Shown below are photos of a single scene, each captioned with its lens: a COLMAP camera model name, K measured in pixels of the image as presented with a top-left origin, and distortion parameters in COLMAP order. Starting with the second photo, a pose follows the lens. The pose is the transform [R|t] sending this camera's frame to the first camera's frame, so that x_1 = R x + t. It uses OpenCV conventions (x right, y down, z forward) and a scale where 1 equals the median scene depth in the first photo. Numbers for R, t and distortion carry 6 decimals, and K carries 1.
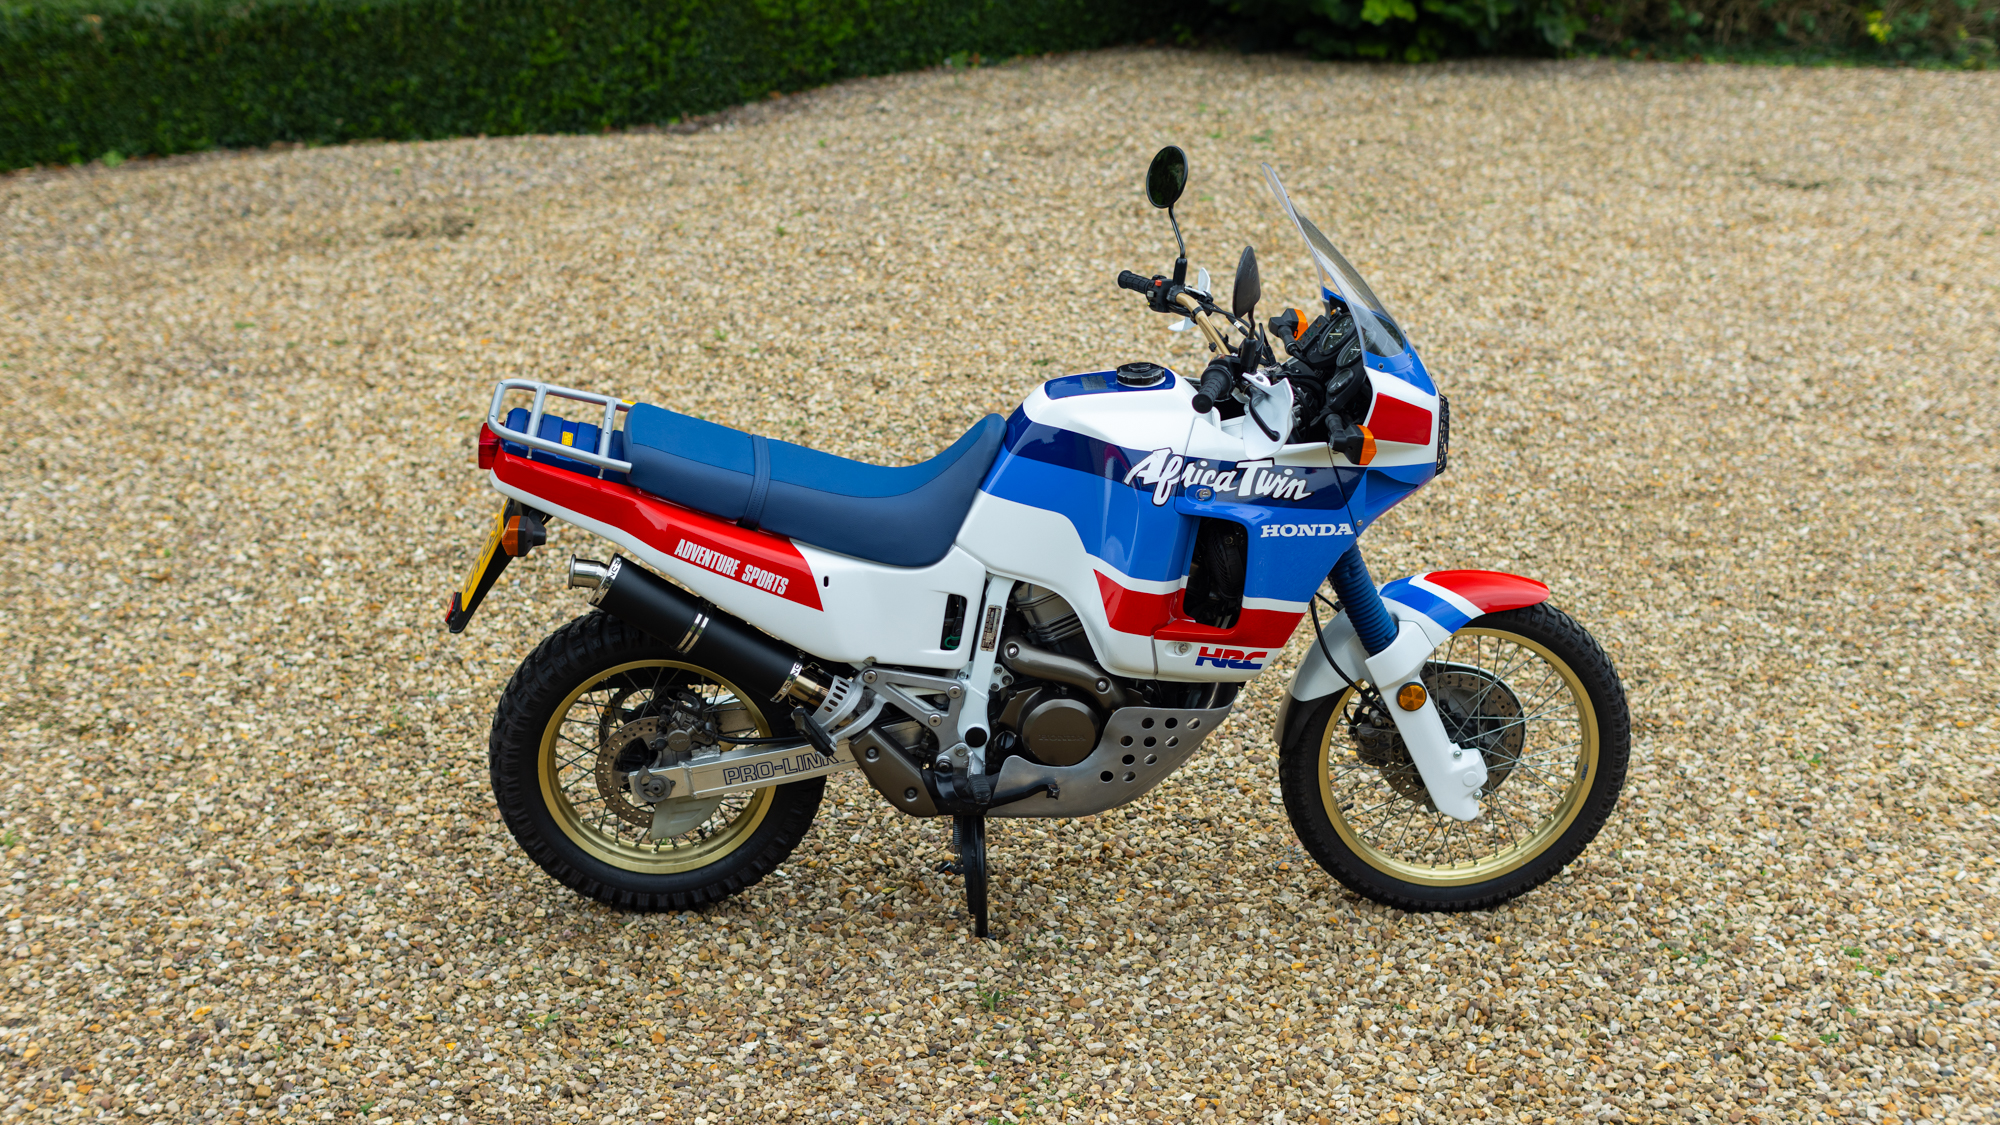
lens RADIAL K [[2924.1, 0, 1053.9], [0, 2924.1, 424.8], [0, 0, 1]] dist [0.021920, 0.010934]
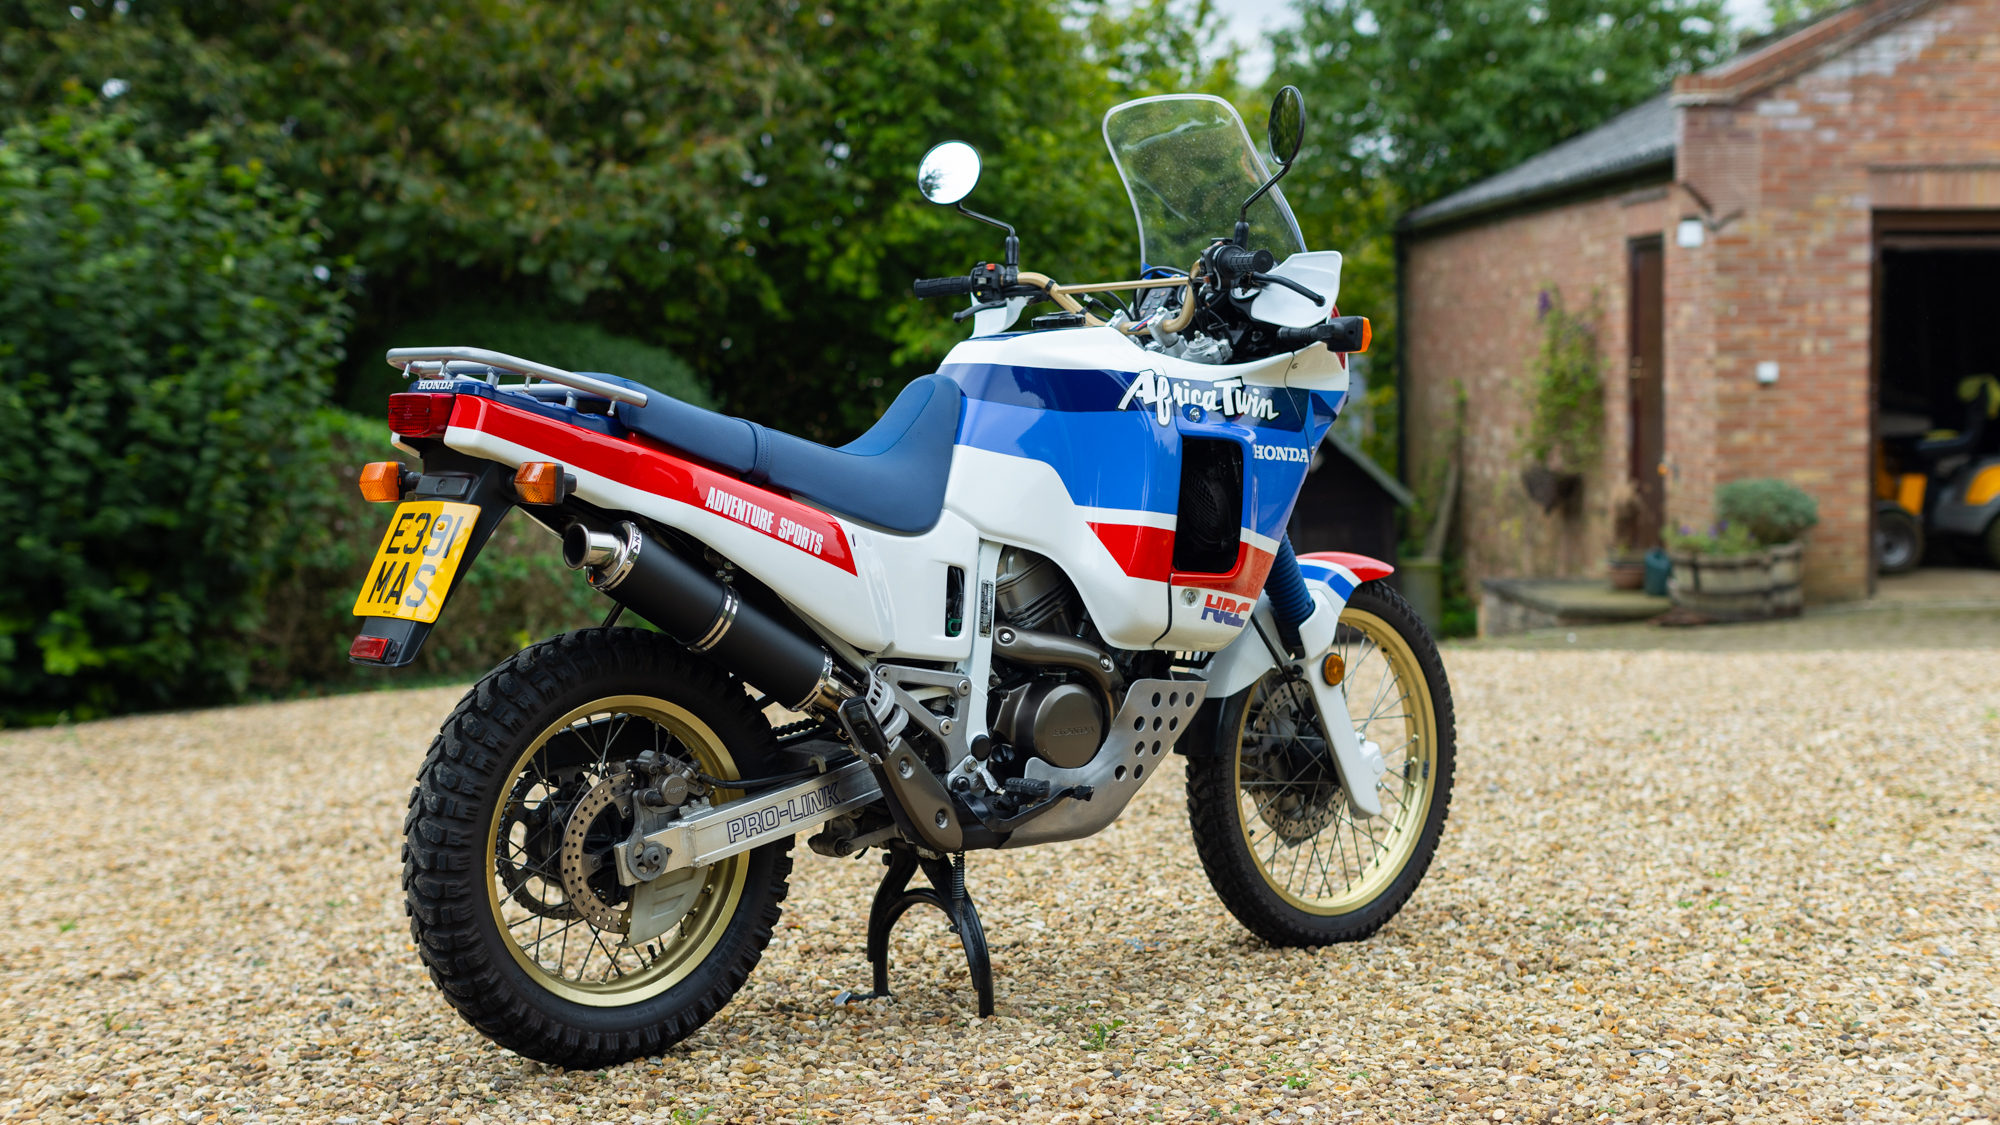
lens RADIAL K [[2807.7, 0, 1000.0], [0, 2807.7, 562.5], [0, 0, 1]] dist [0.007413, -0.003140]
pose [[0.811224, -0.069842, 0.580550, -0.492595], [0.223854, 0.954300, -0.197994, 0.220342], [-0.540190, 0.290576, 0.789785, 0.357106]]
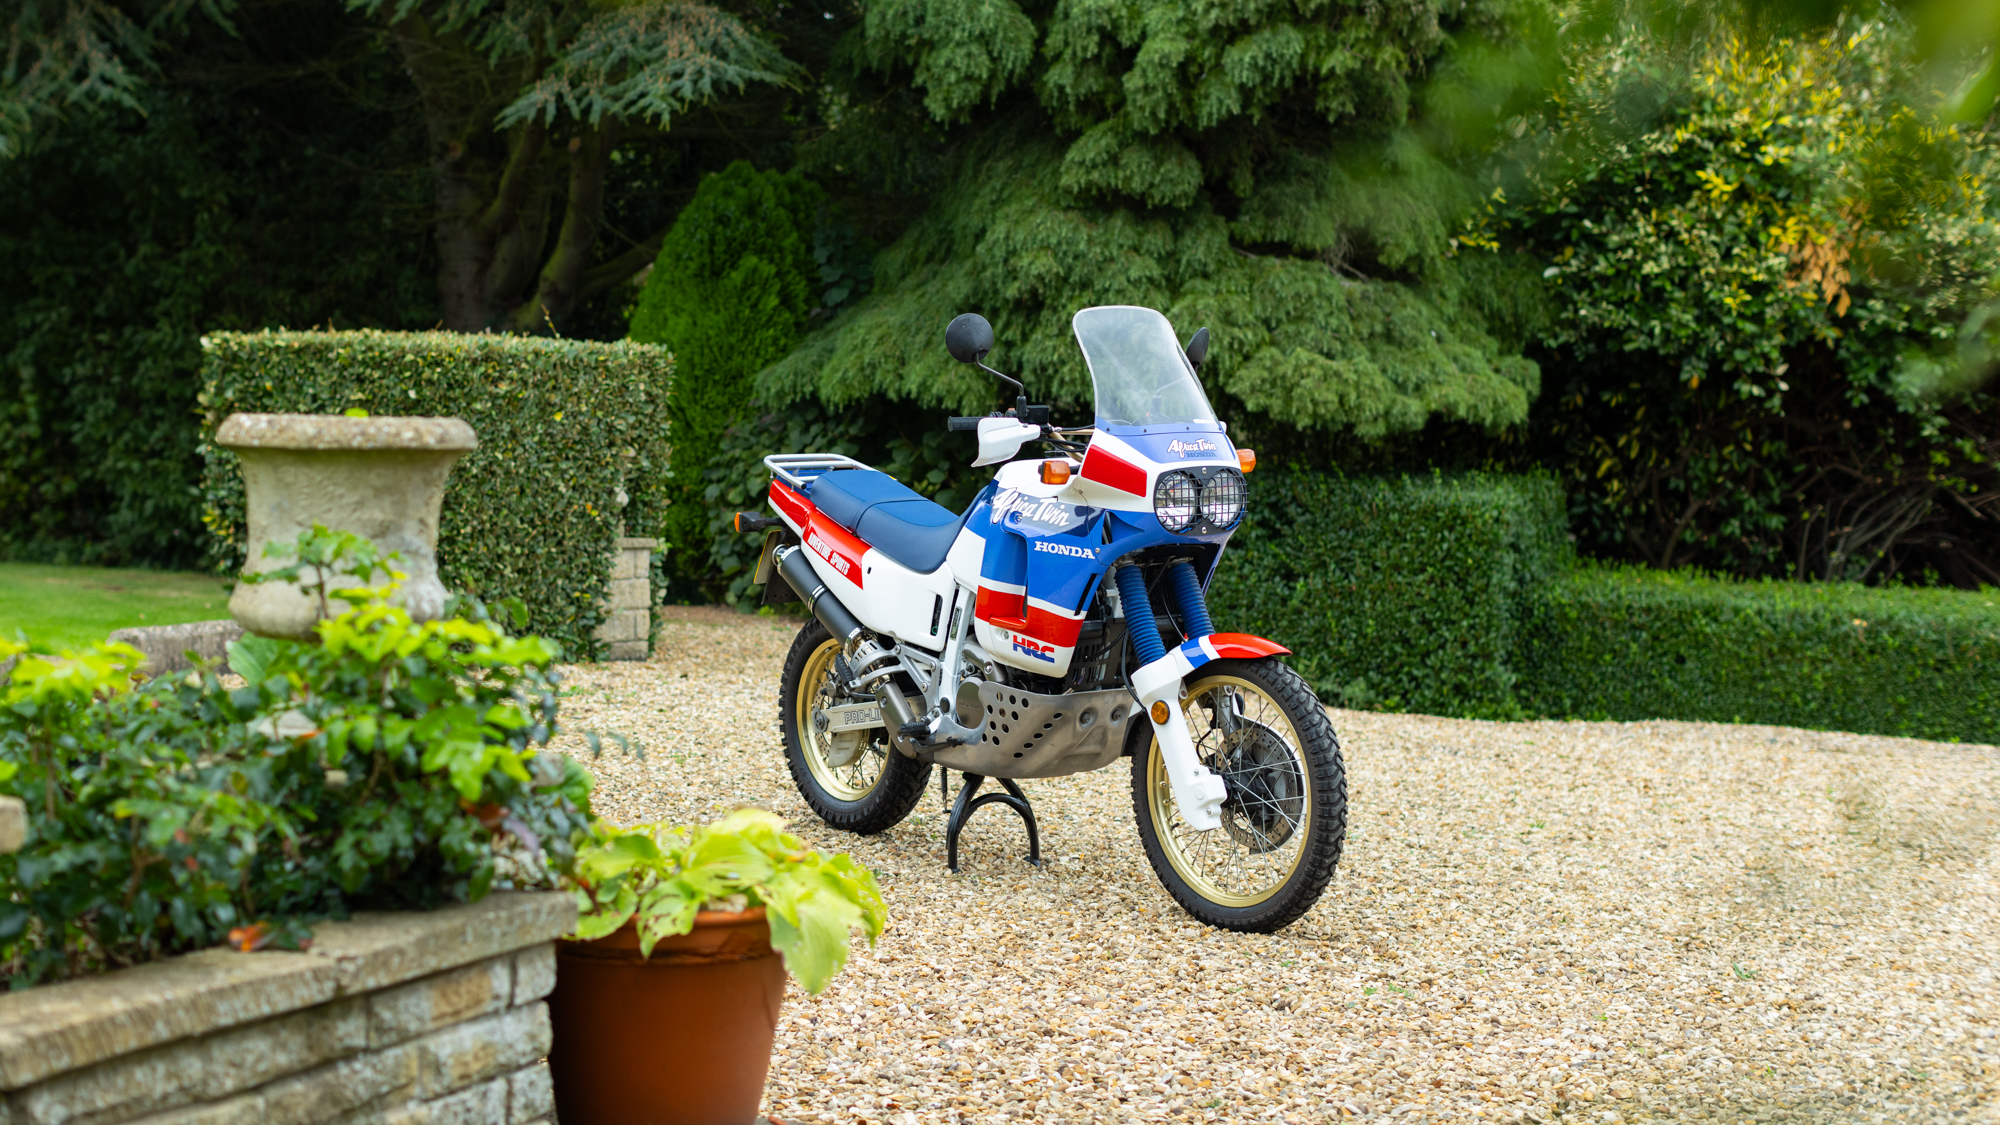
lens RADIAL K [[3061.9, 0, 1000.2], [0, 3061.9, 319.4], [0, 0, 1]] dist [-0.009723, 0.217468]
pose [[0.552083, -0.028979, -0.833285, 1.243983], [-0.270548, 0.939095, -0.211907, 0.242102], [0.788675, 0.342434, 0.510618, 0.209785]]
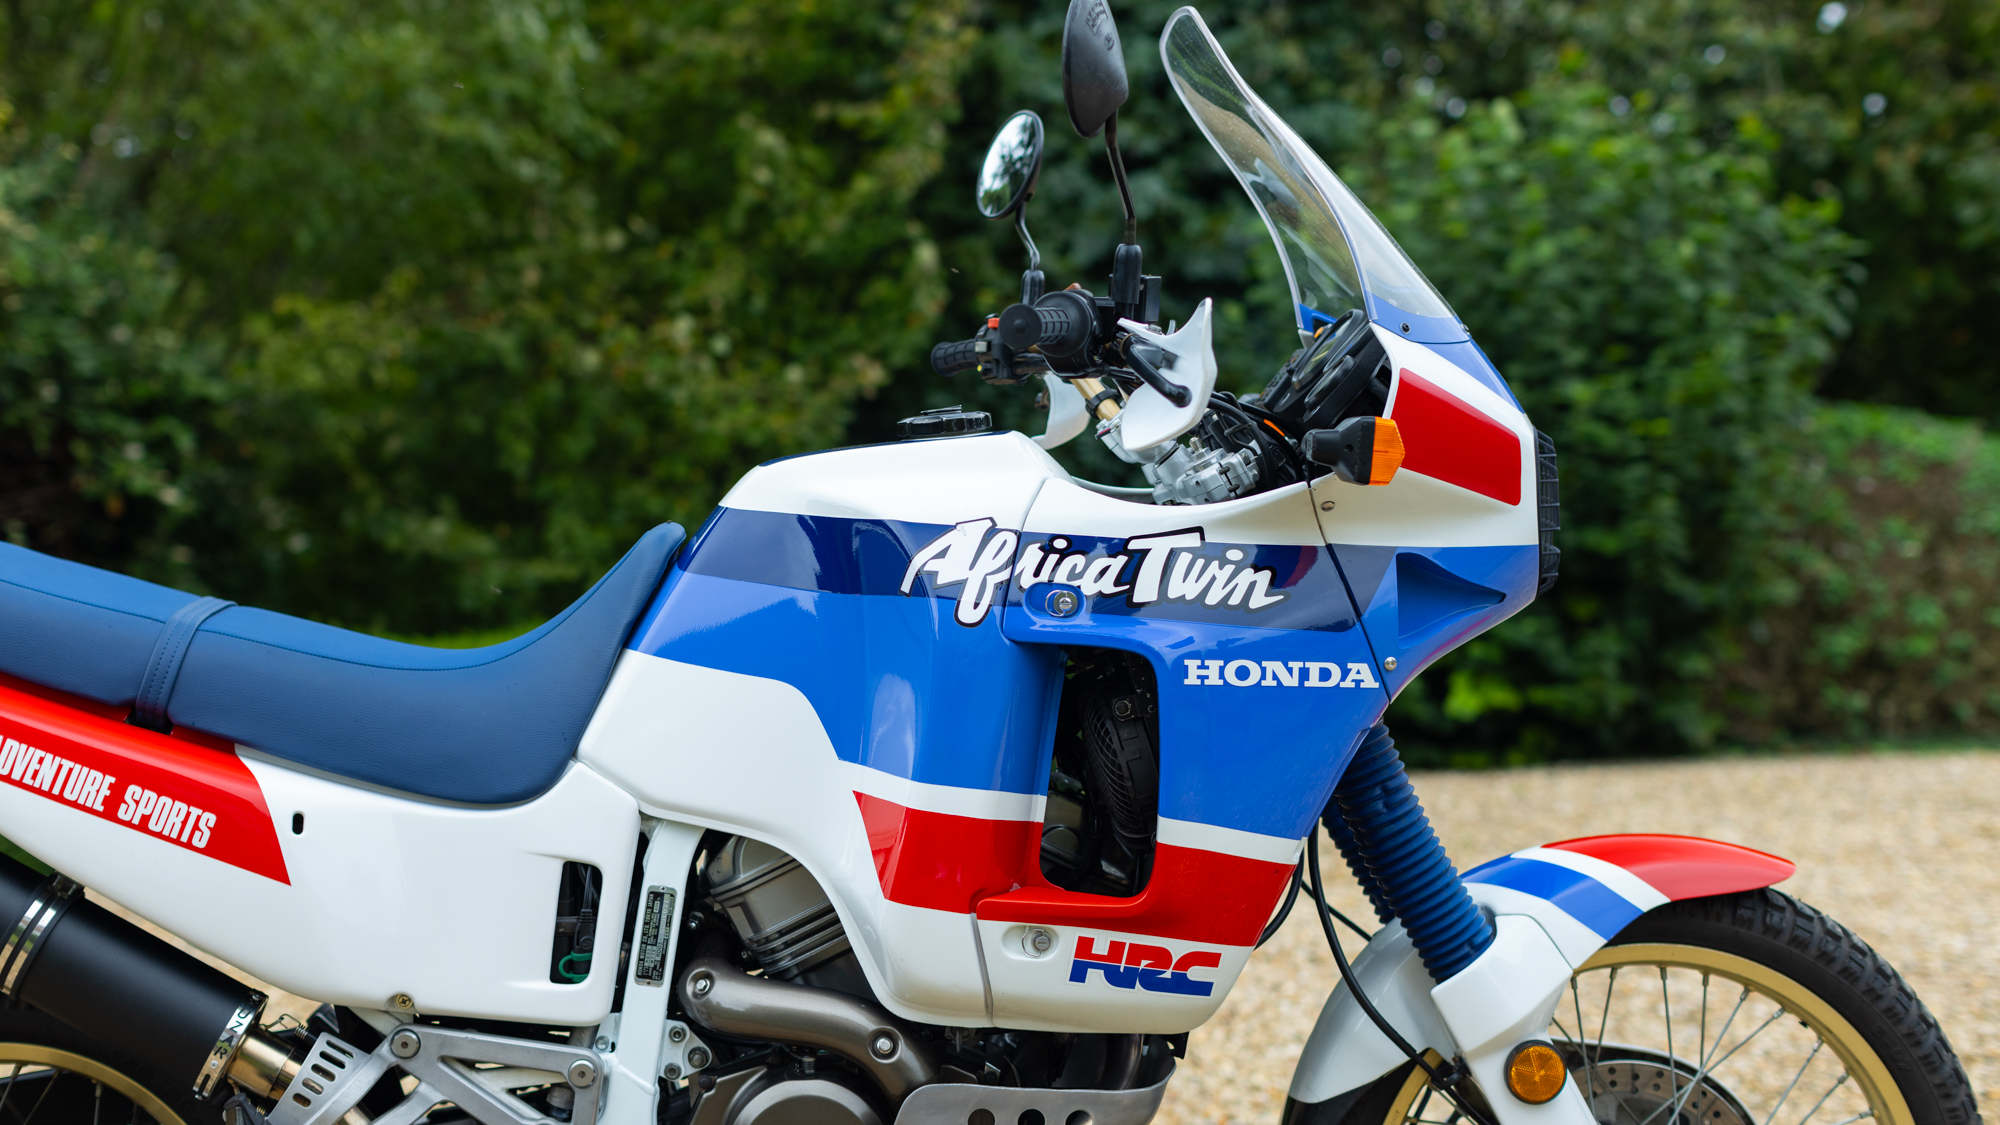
lens RADIAL K [[2940.5, 0, 992.3], [0, 2940.5, 430.6], [0, 0, 1]] dist [0.018228, 0.067111]
pose [[0.997335, -0.052150, -0.051027, 0.064951], [0.033081, 0.946559, -0.320831, 0.150814], [0.065031, 0.318288, 0.945761, 0.515831]]
